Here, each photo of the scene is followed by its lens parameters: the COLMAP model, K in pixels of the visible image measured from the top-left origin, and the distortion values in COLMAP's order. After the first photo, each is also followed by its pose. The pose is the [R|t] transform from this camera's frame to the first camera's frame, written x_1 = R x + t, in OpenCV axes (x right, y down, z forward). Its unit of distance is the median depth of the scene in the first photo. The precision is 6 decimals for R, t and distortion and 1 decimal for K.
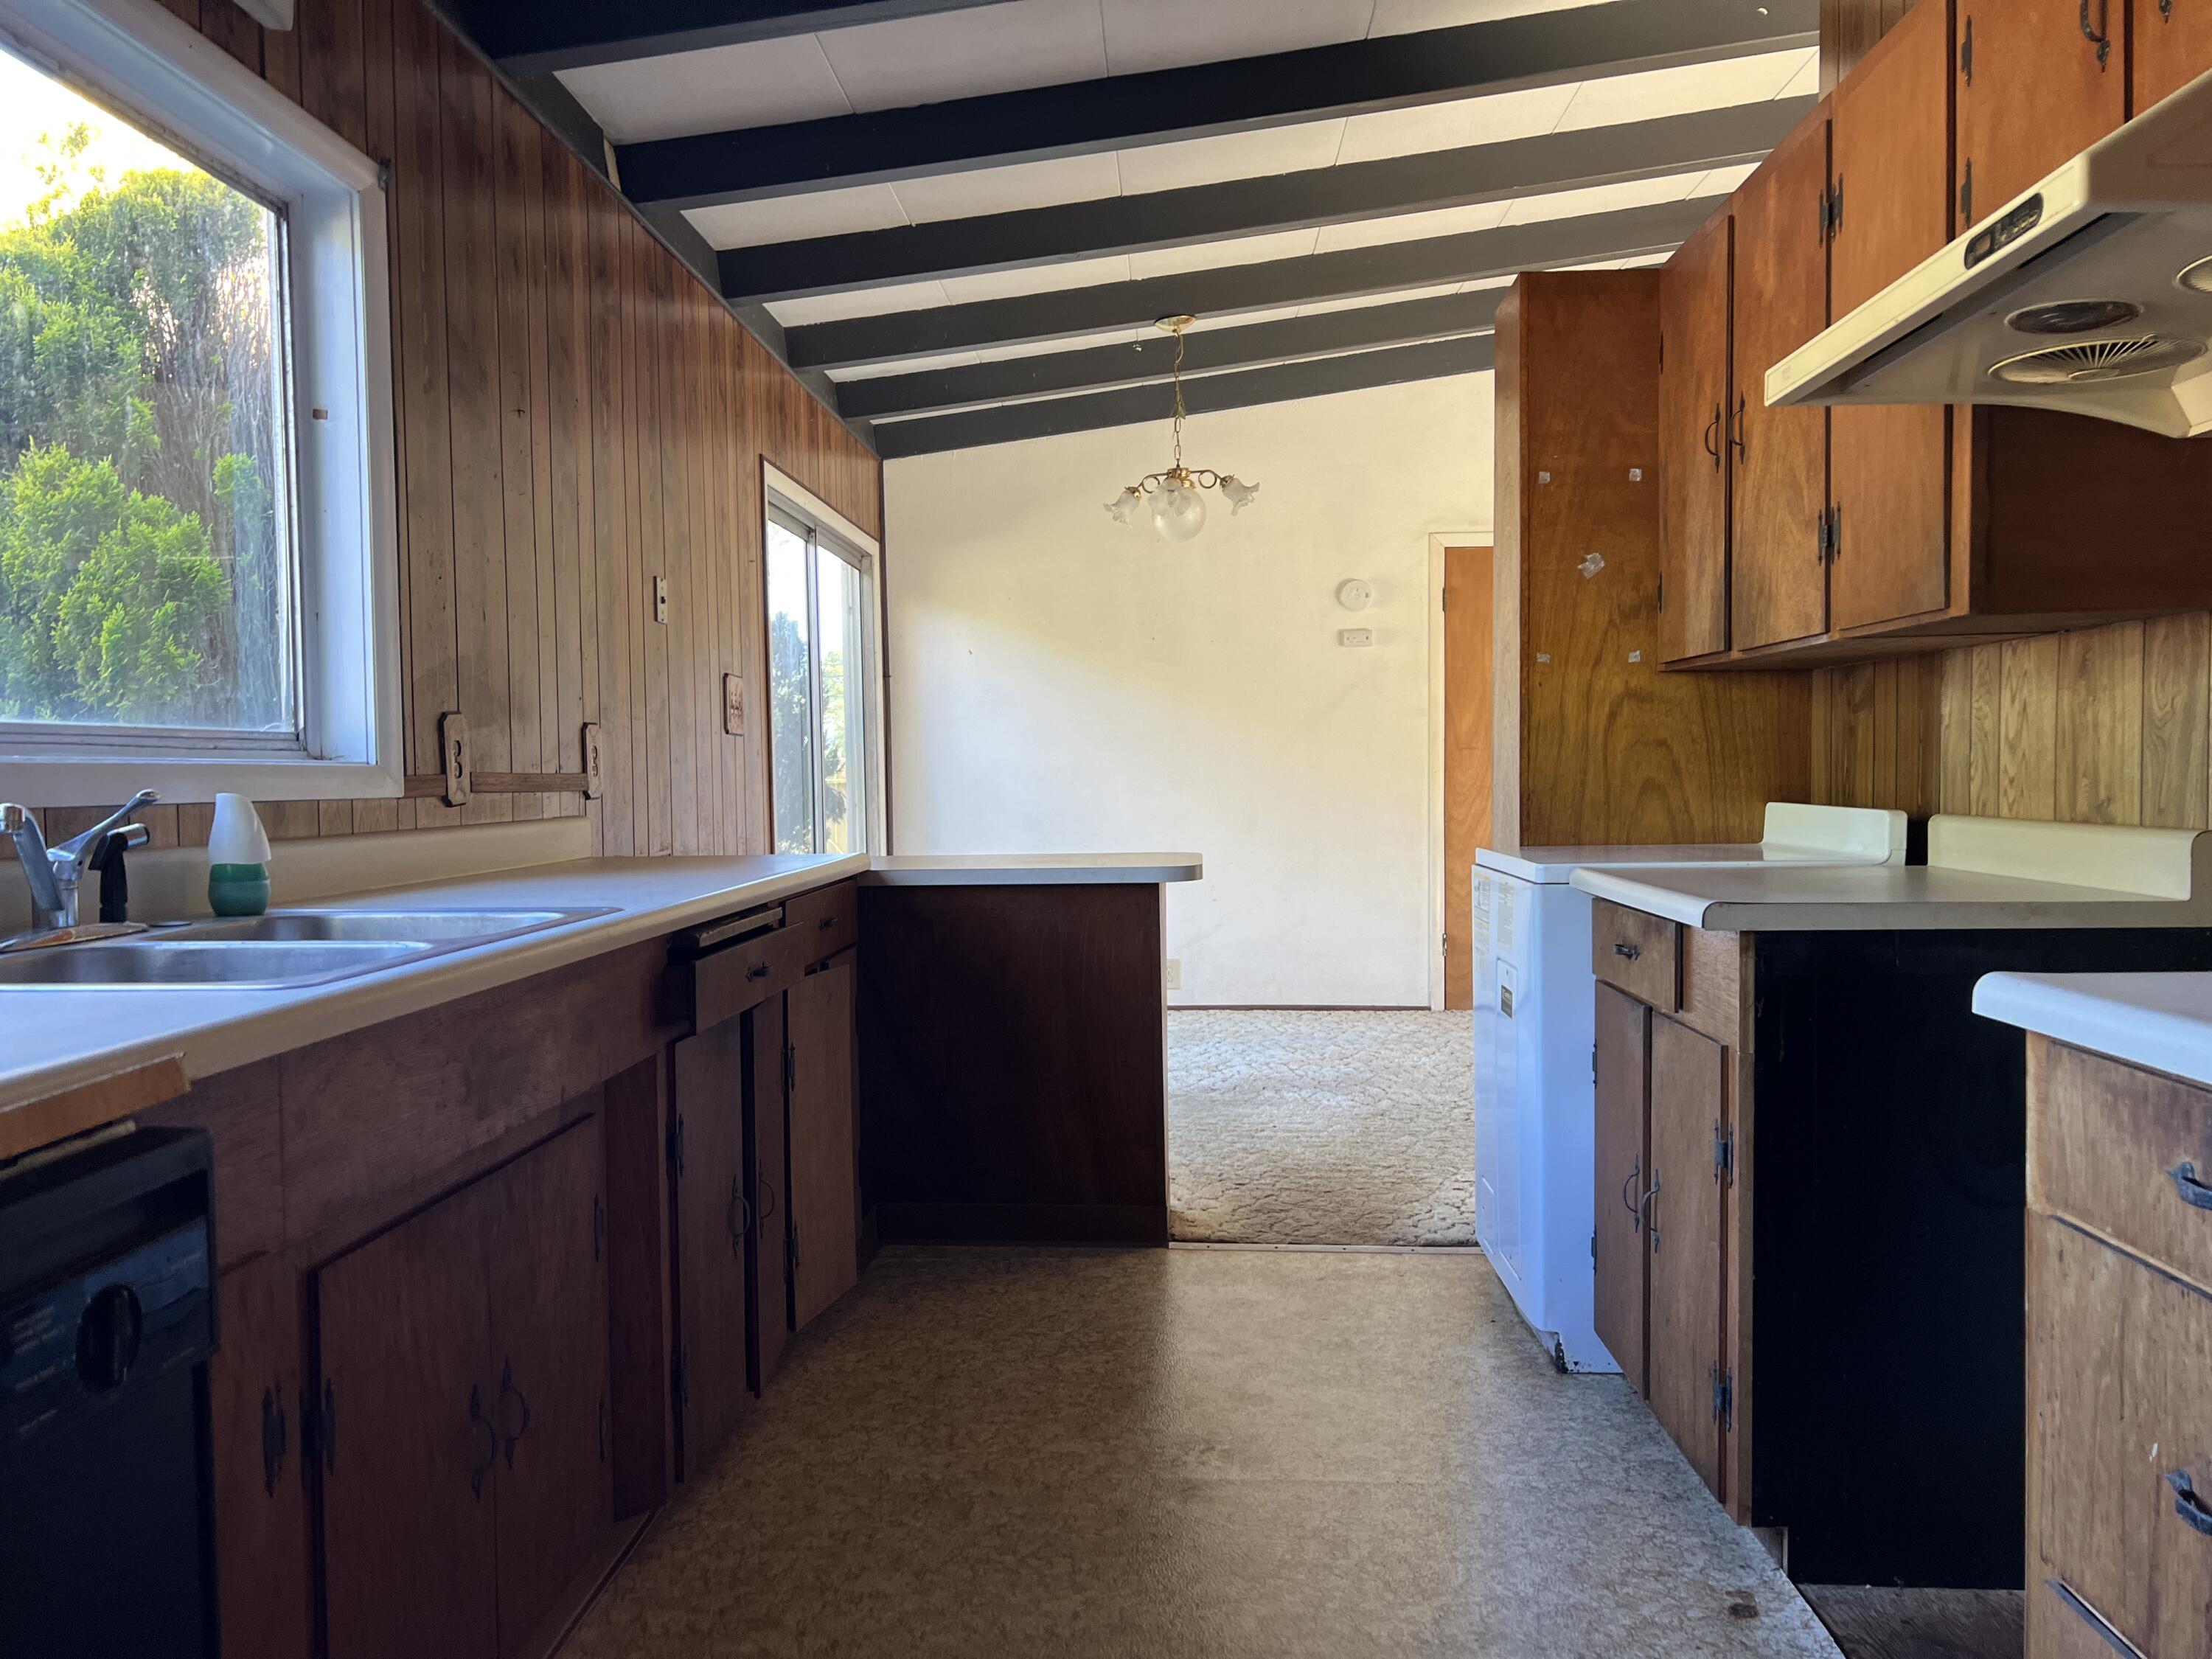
lens RADIAL K [[1652.7, 0, 1099.5], [0, 1652.7, 845.4], [0, 0, 1]] dist [0.061244, -0.069978]
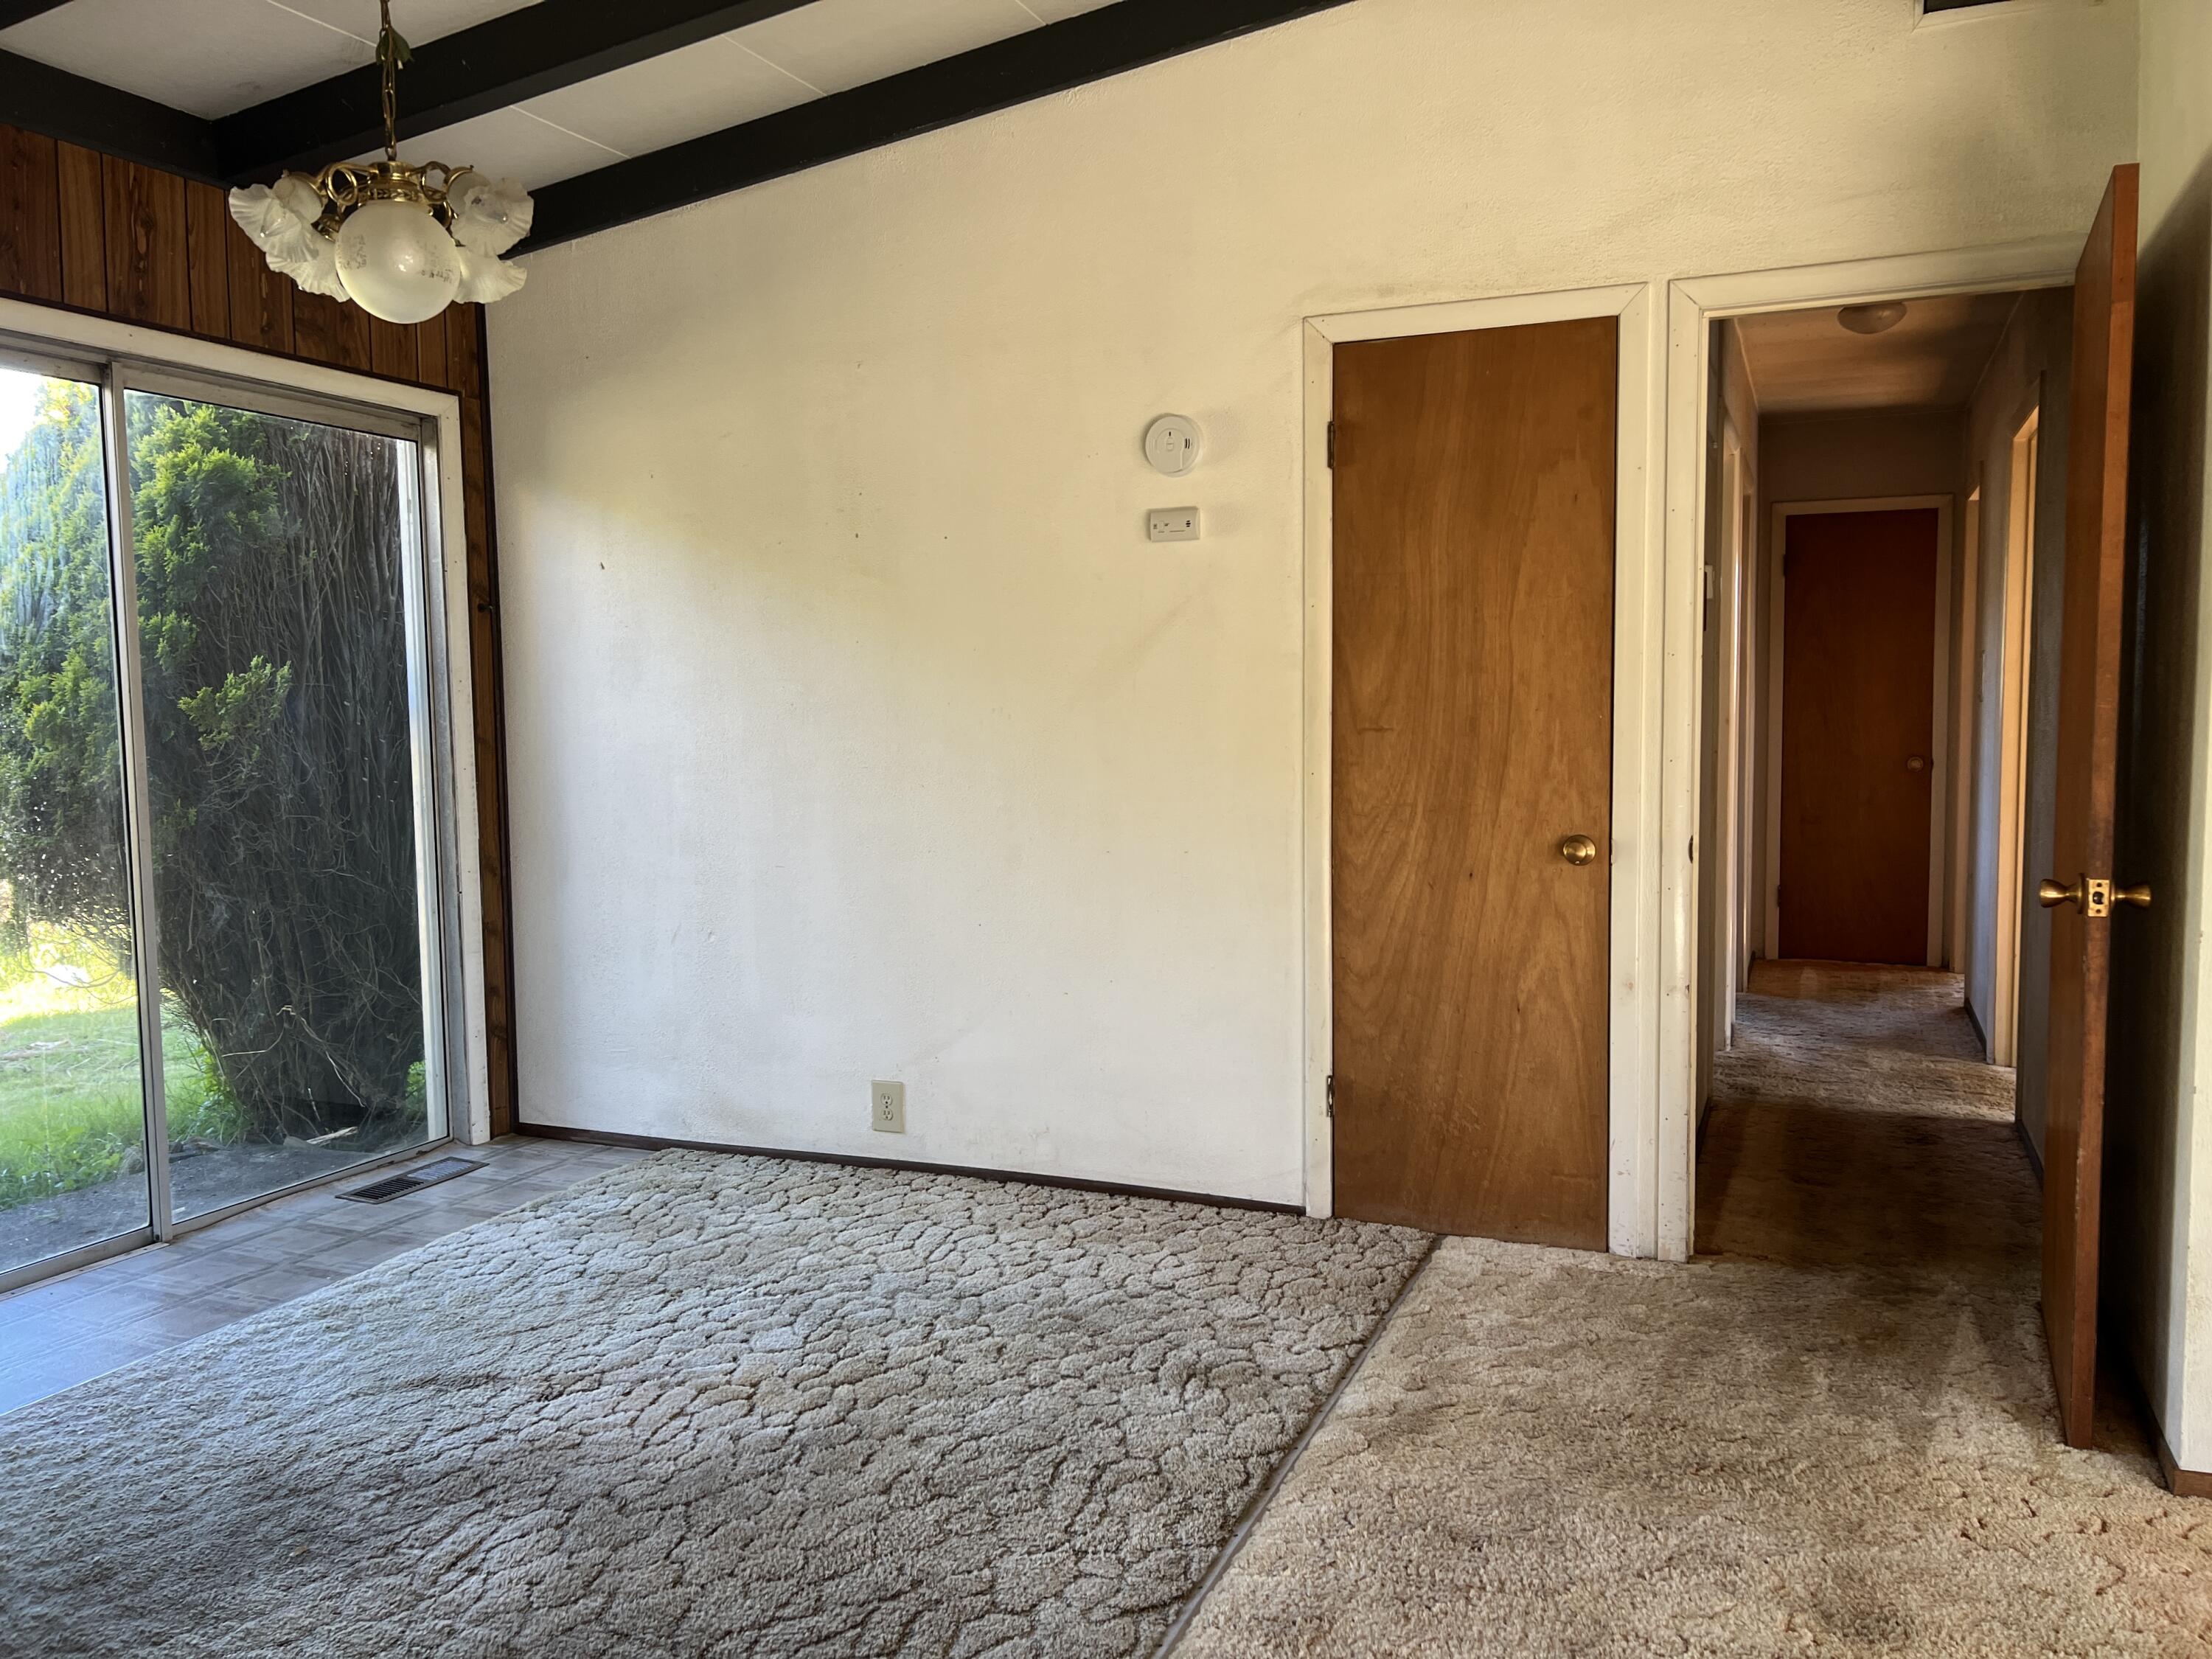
lens RADIAL K [[1652.7, 0, 1125.0], [0, 1652.7, 831.5], [0, 0, 1]] dist [0.061244, -0.069978]
pose [[0.939918, 0.028972, -0.340168, 0.328522], [-0.016649, 0.999097, 0.039089, -0.045476], [0.340993, -0.031077, 0.939552, 0.480580]]
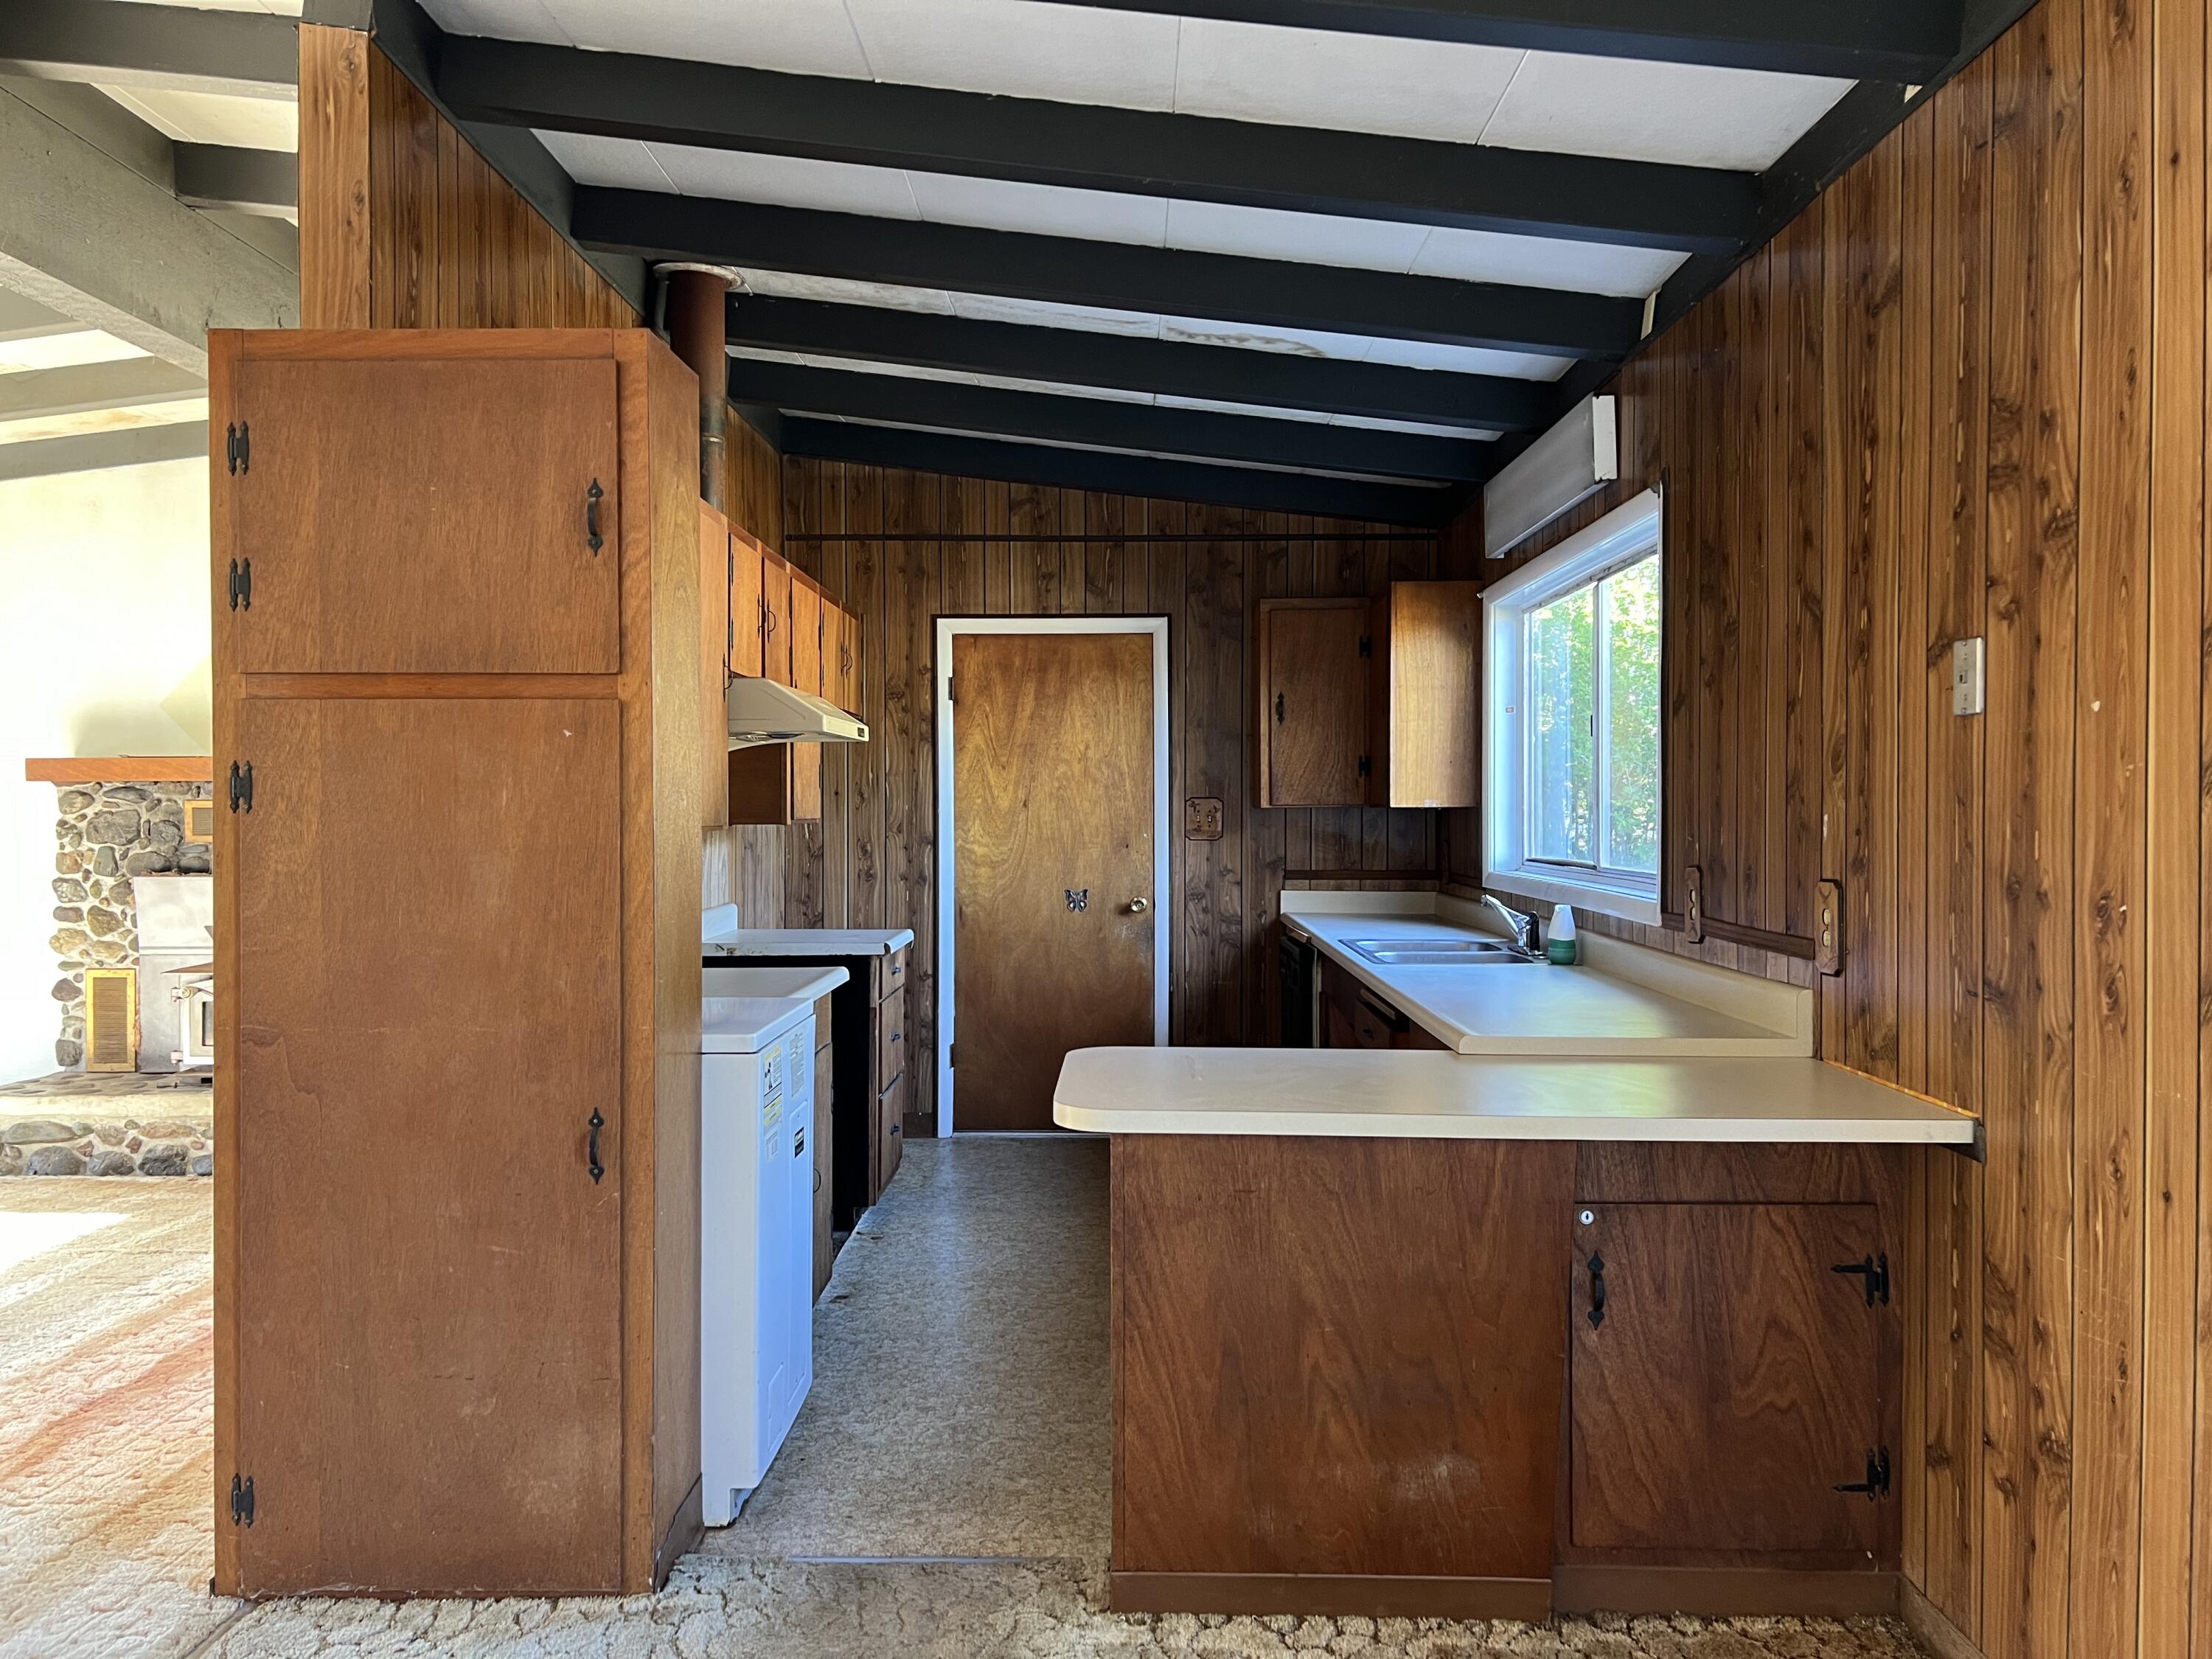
lens RADIAL K [[1652.7, 0, 1092.7], [0, 1652.7, 823.1], [0, 0, 1]] dist [0.061244, -0.069978]
pose [[-0.999322, 0.012556, -0.034602, 0.039197], [0.010794, 0.998657, 0.050664, -0.074368], [0.035192, 0.050256, -0.998116, 0.925269]]
